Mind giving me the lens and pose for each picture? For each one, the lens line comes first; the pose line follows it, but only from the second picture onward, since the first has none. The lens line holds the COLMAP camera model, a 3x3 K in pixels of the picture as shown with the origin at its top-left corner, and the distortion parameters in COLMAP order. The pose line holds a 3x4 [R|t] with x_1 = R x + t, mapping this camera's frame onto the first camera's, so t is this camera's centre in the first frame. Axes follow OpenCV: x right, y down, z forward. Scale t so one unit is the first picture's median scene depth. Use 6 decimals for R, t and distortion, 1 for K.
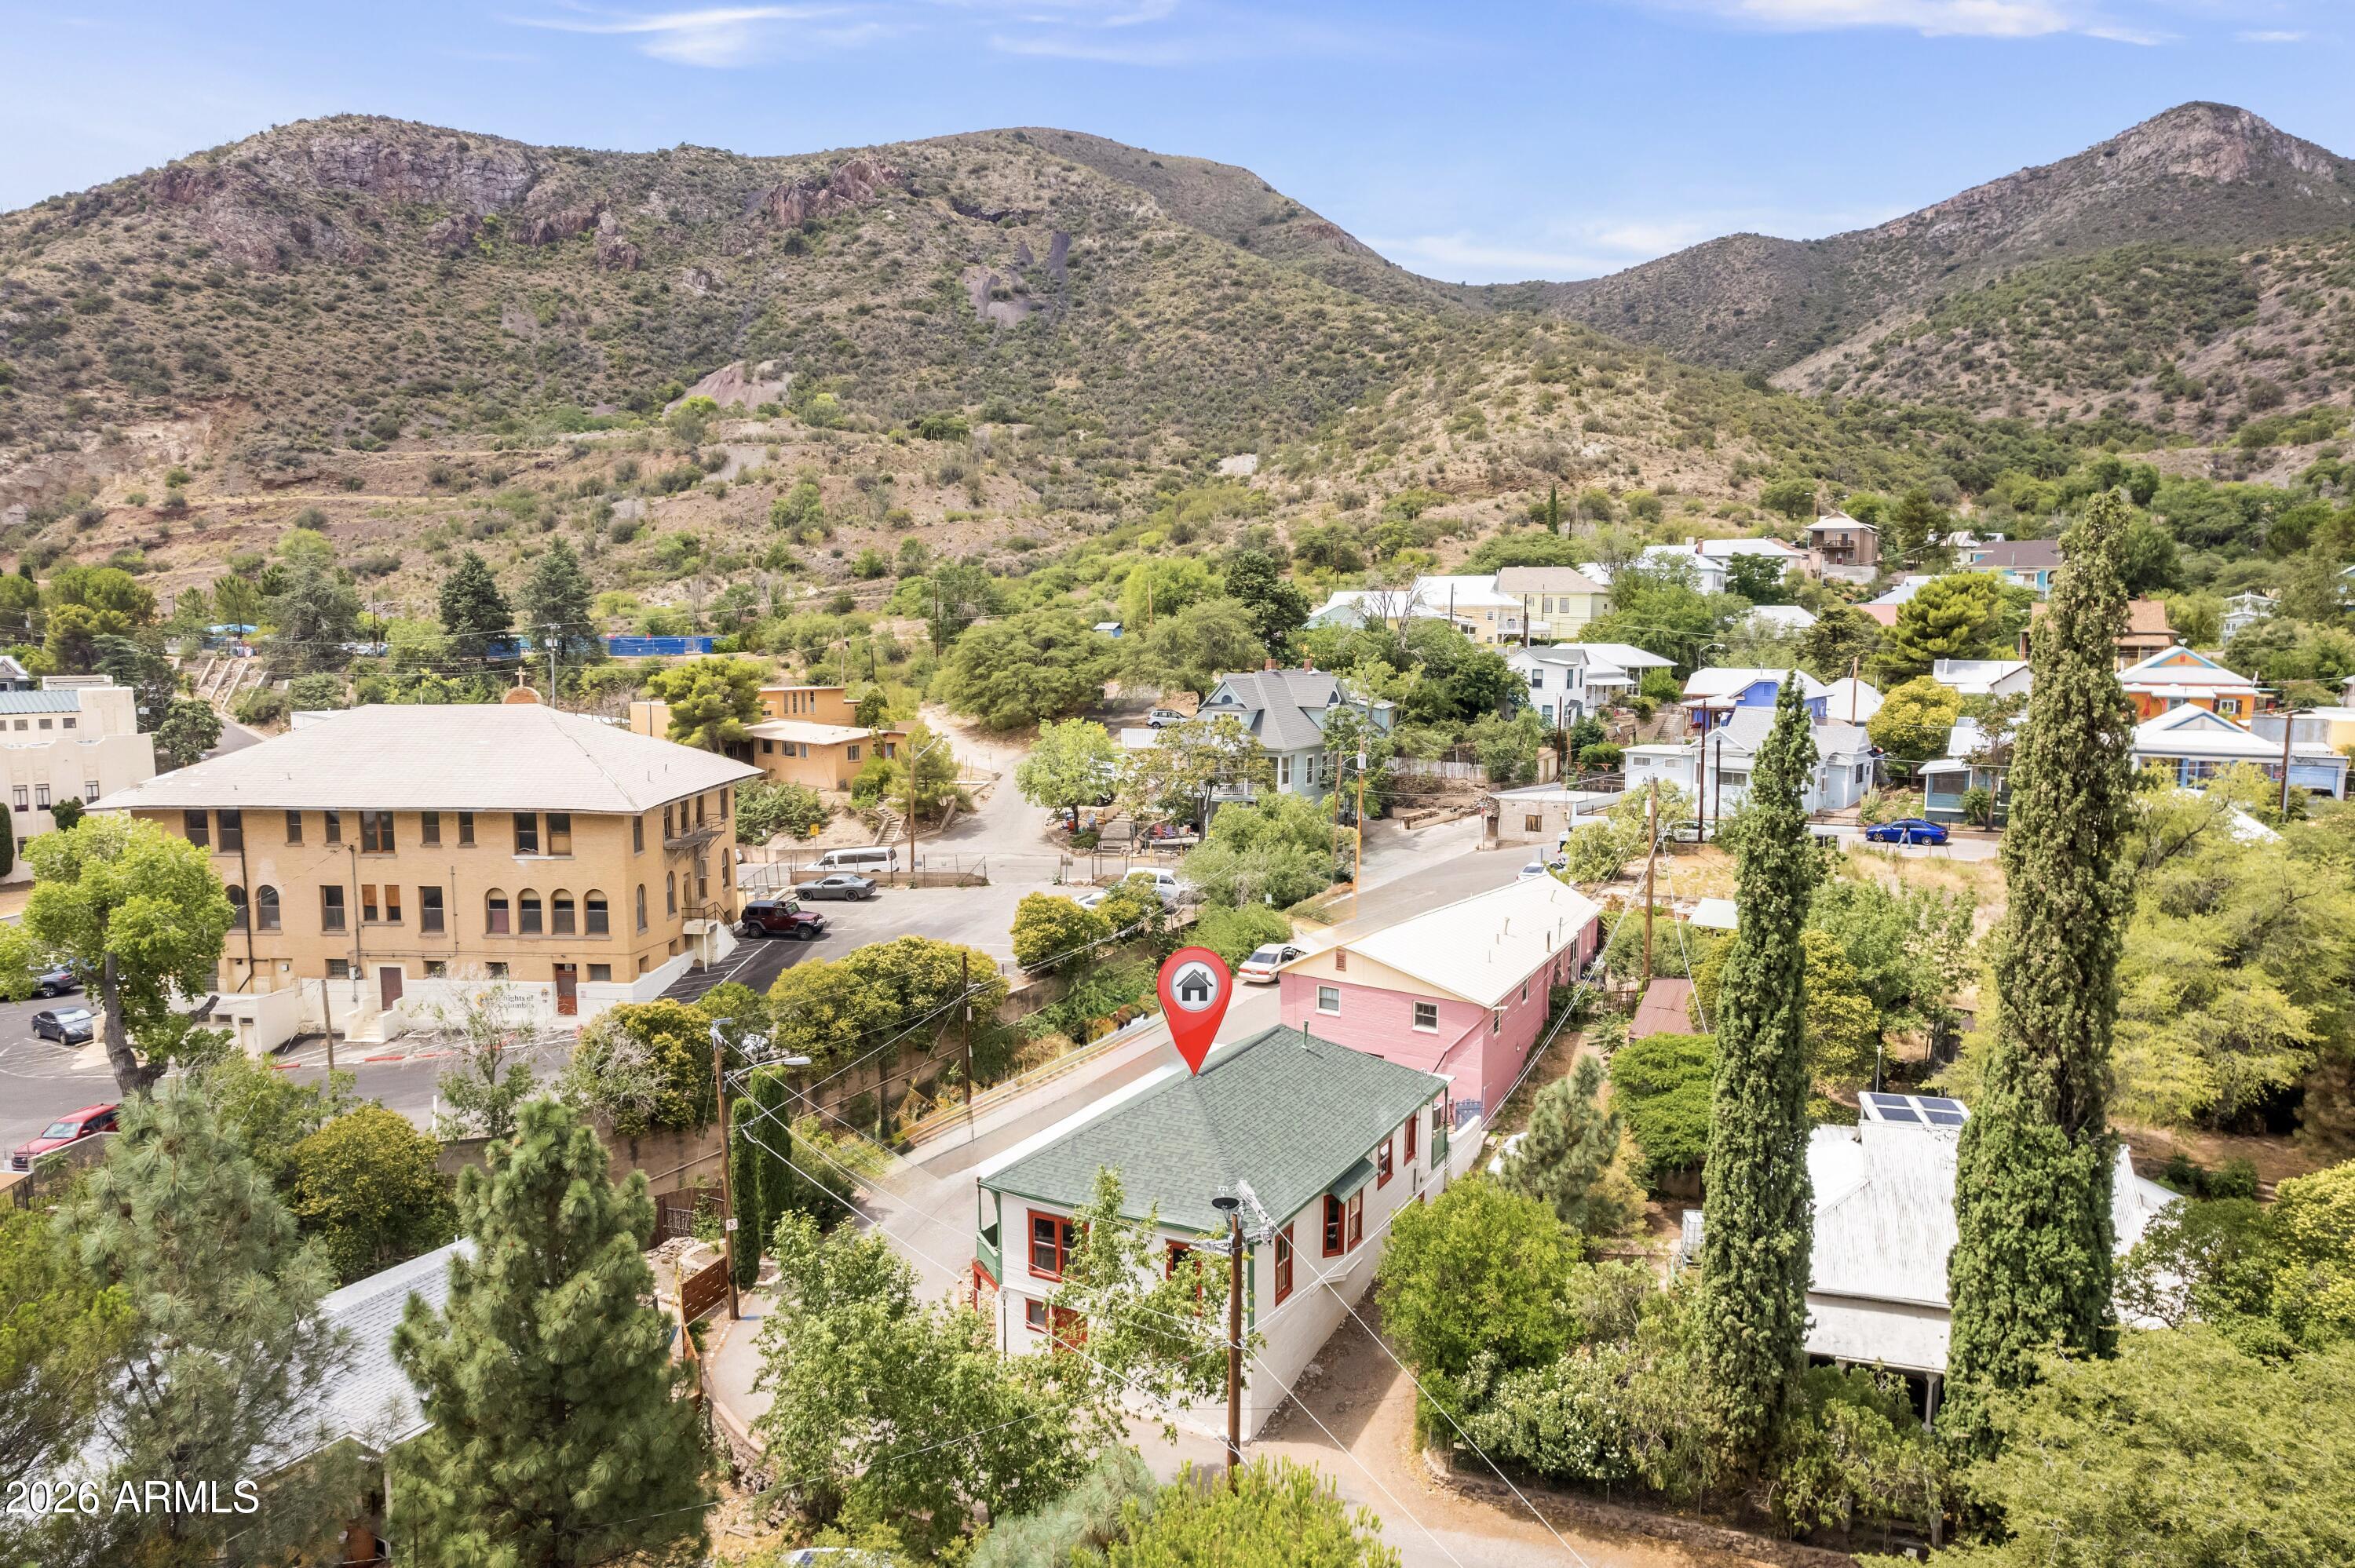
lens RADIAL K [[1493.0, 0, 1210.6], [0, 1493.0, 811.8], [0, 0, 1]] dist [-0.060477, 0.048860]
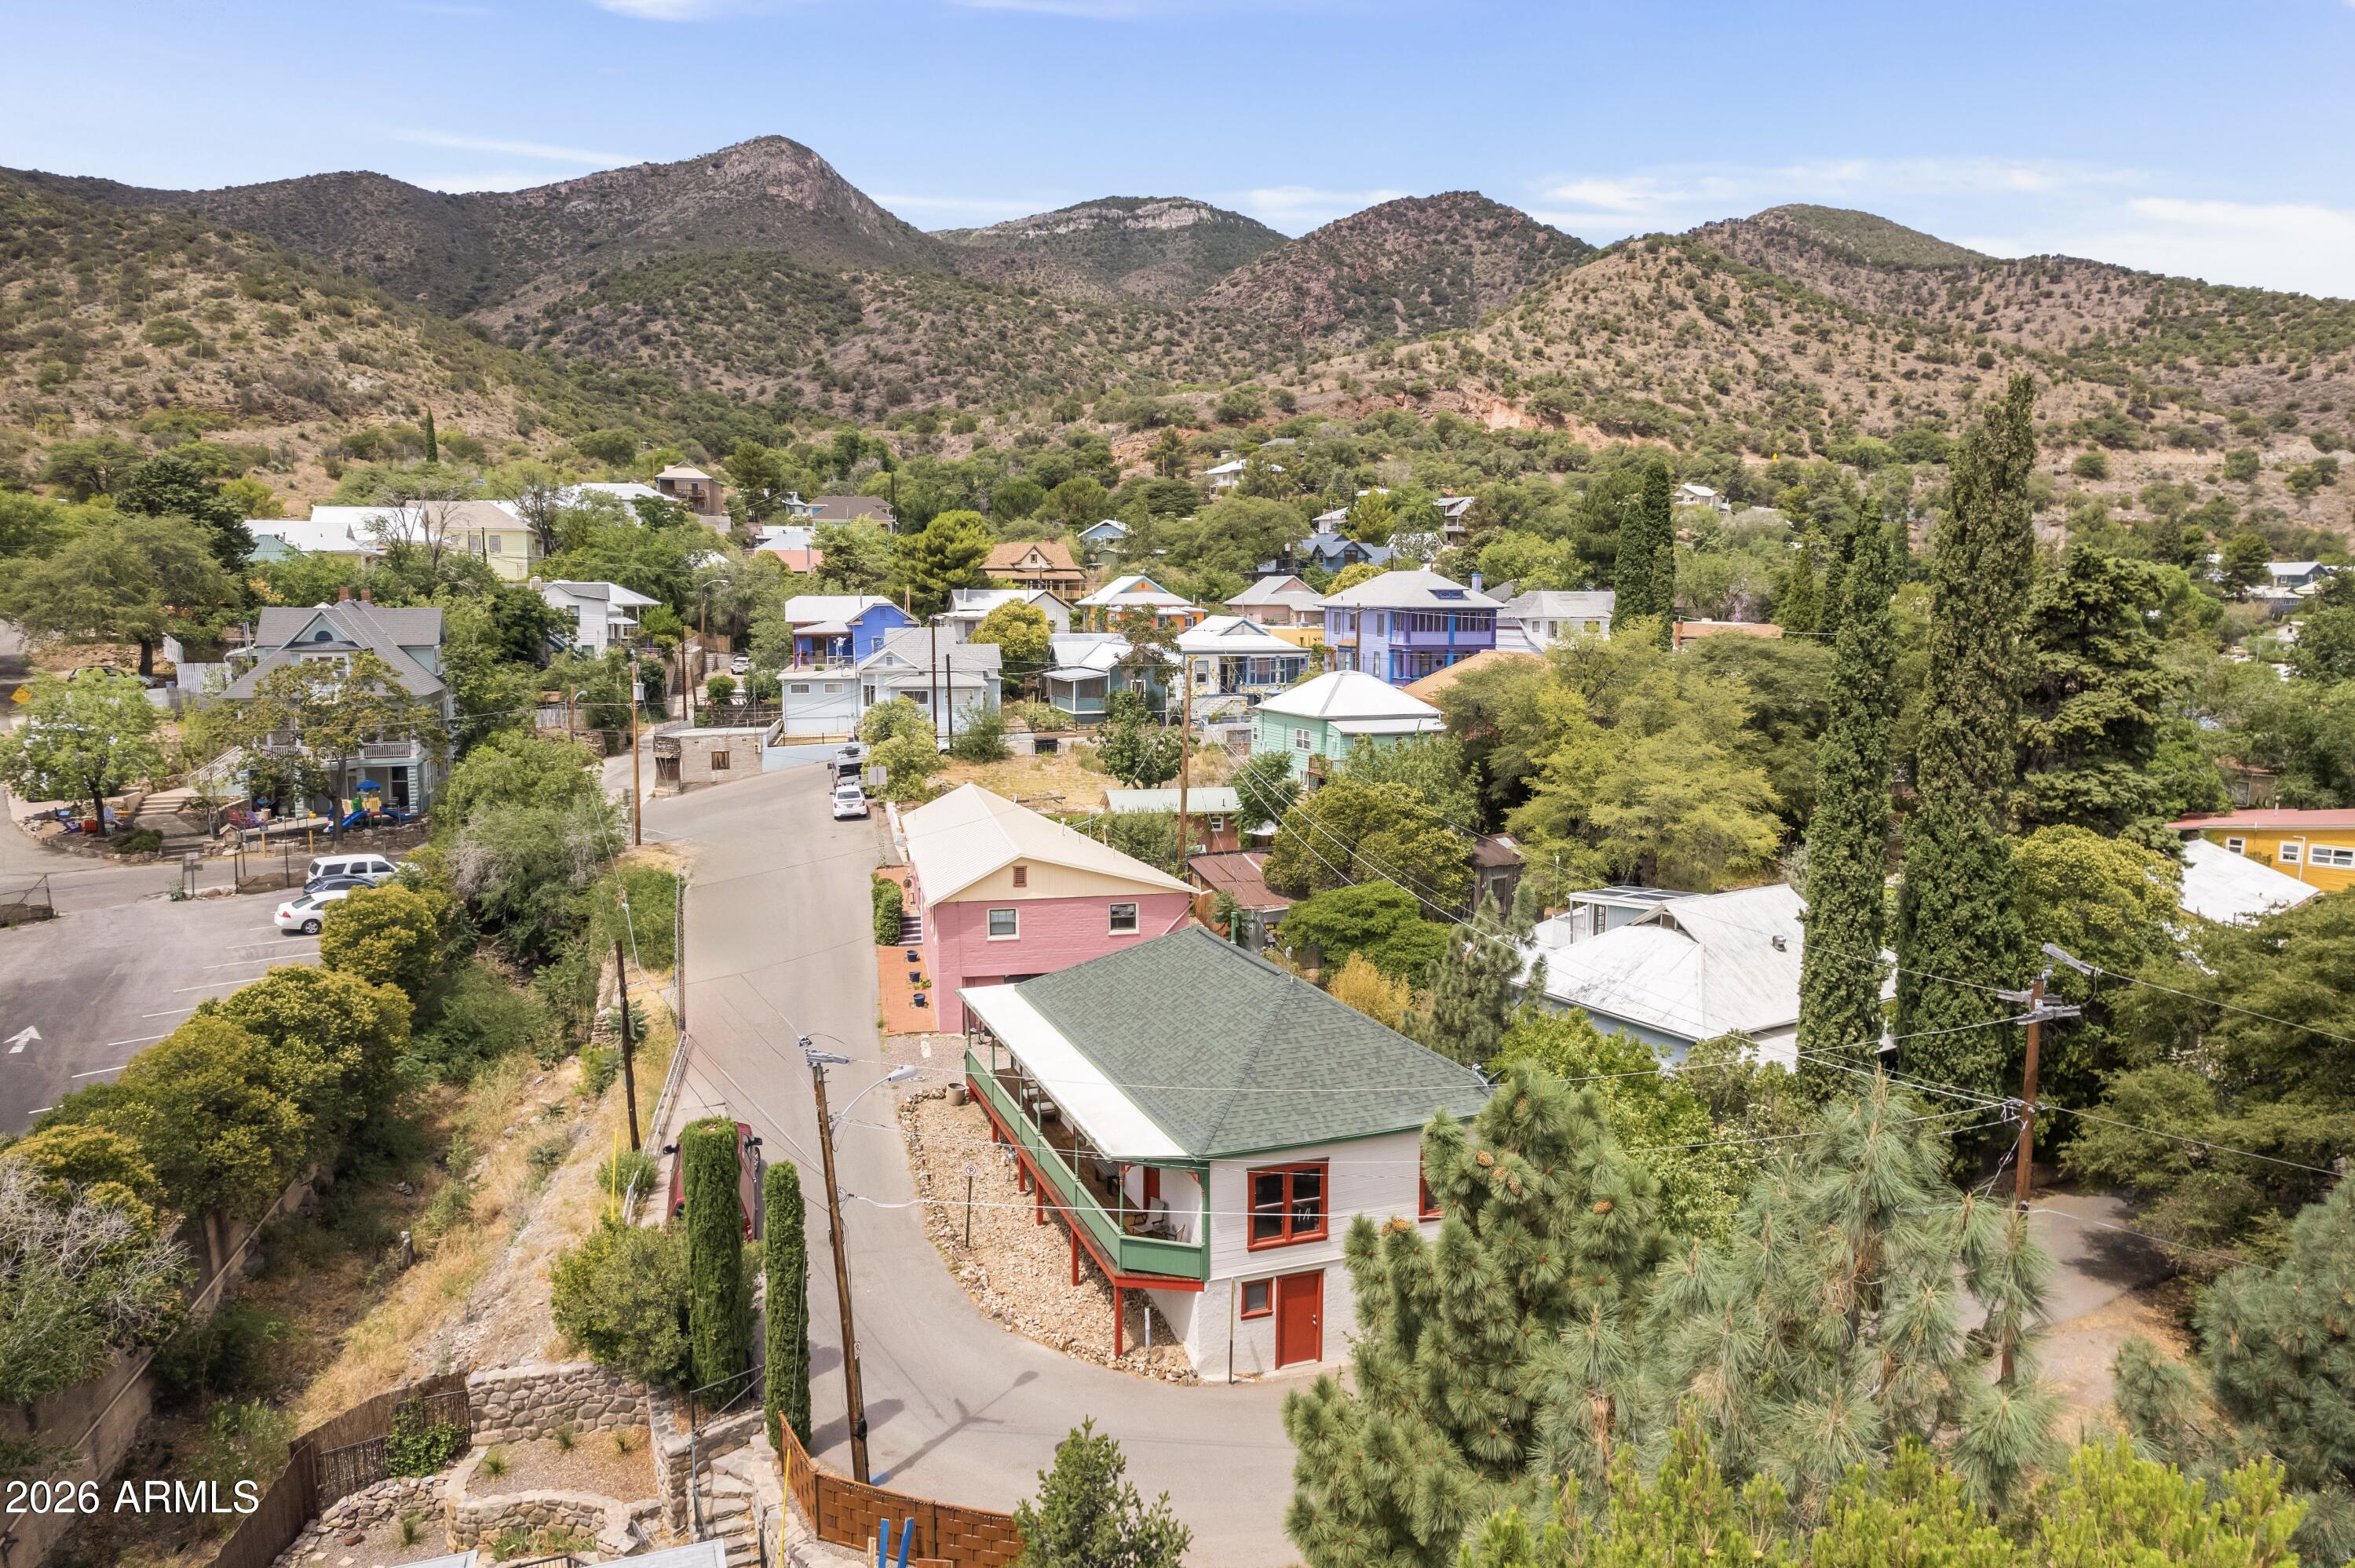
lens RADIAL K [[1493.0, 0, 1173.2], [0, 1493.0, 779.7], [0, 0, 1]] dist [-0.060477, 0.048860]
pose [[0.666451, -0.093380, 0.739678, -0.084235], [0.094748, 0.994689, 0.040206, 0.002690], [-0.739504, 0.043288, 0.671759, 0.056768]]
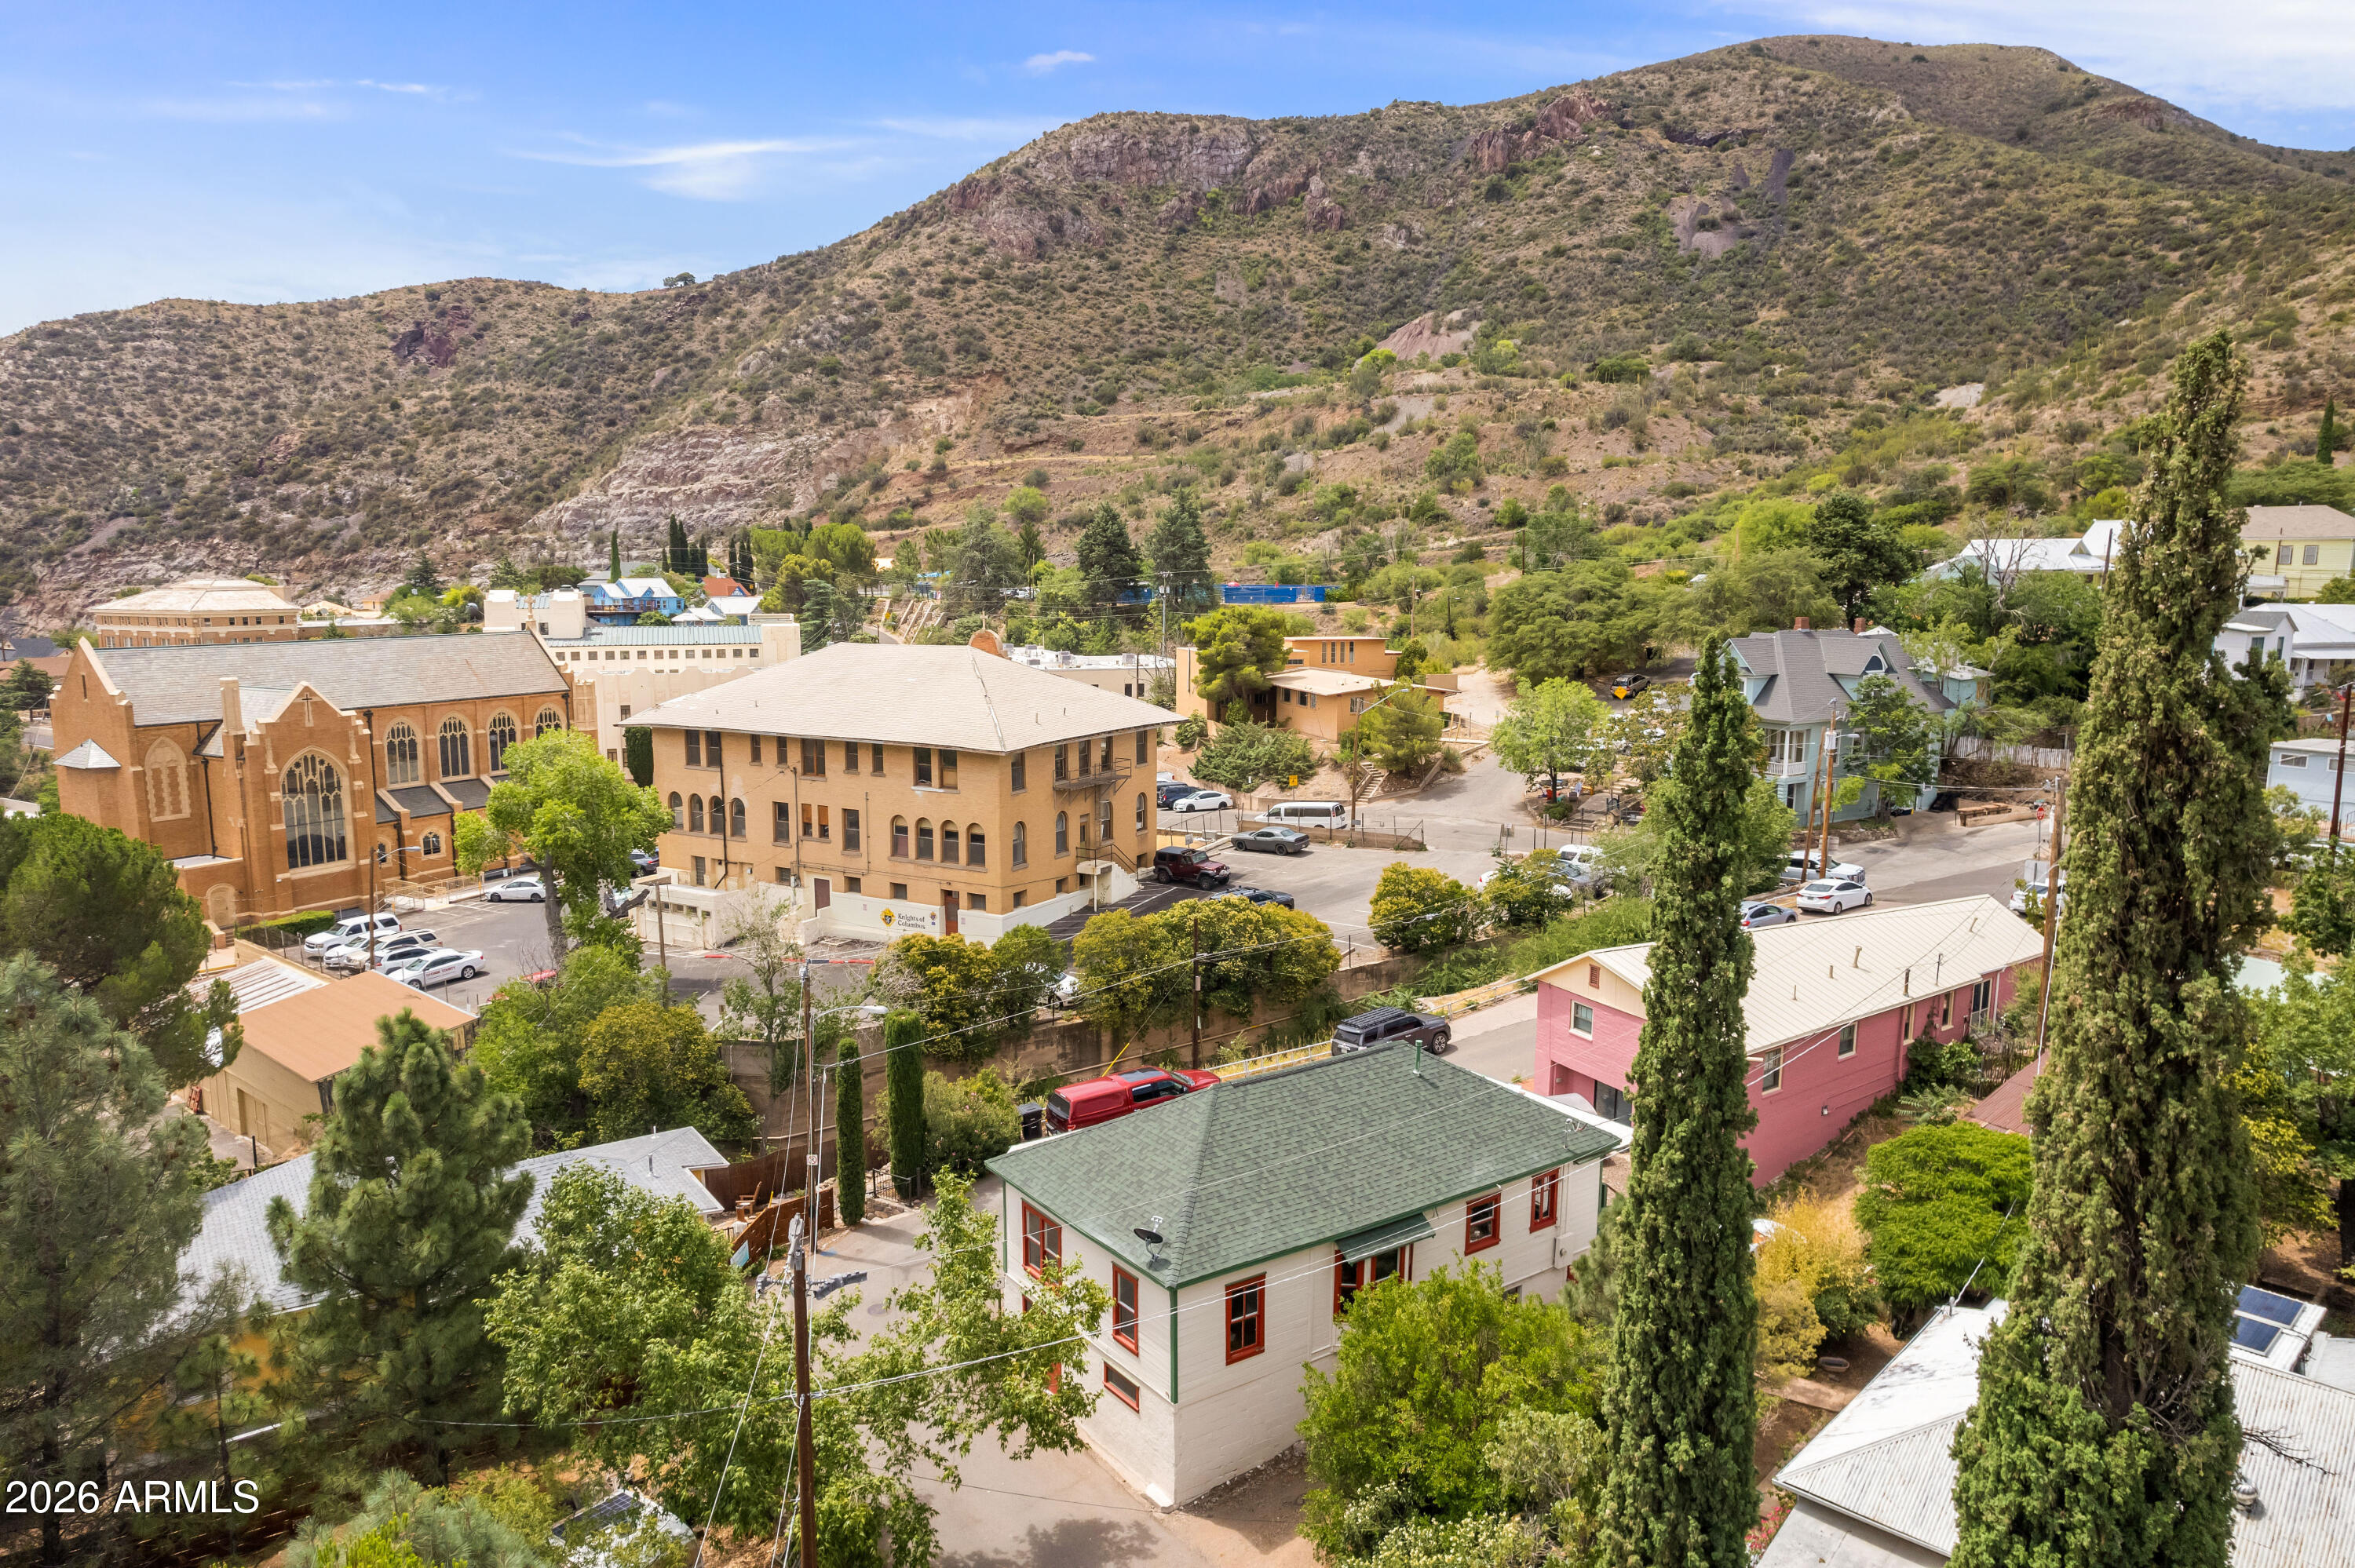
lens RADIAL K [[1505.6, 0, 1213.0], [0, 1505.6, 804.7], [0, 0, 1]] dist [-0.049911, 0.042832]
pose [[0.891907, 0.071407, -0.446545, 0.039487], [-0.059746, 0.997405, 0.040161, -0.002565], [0.448254, -0.009141, 0.893860, 0.021915]]
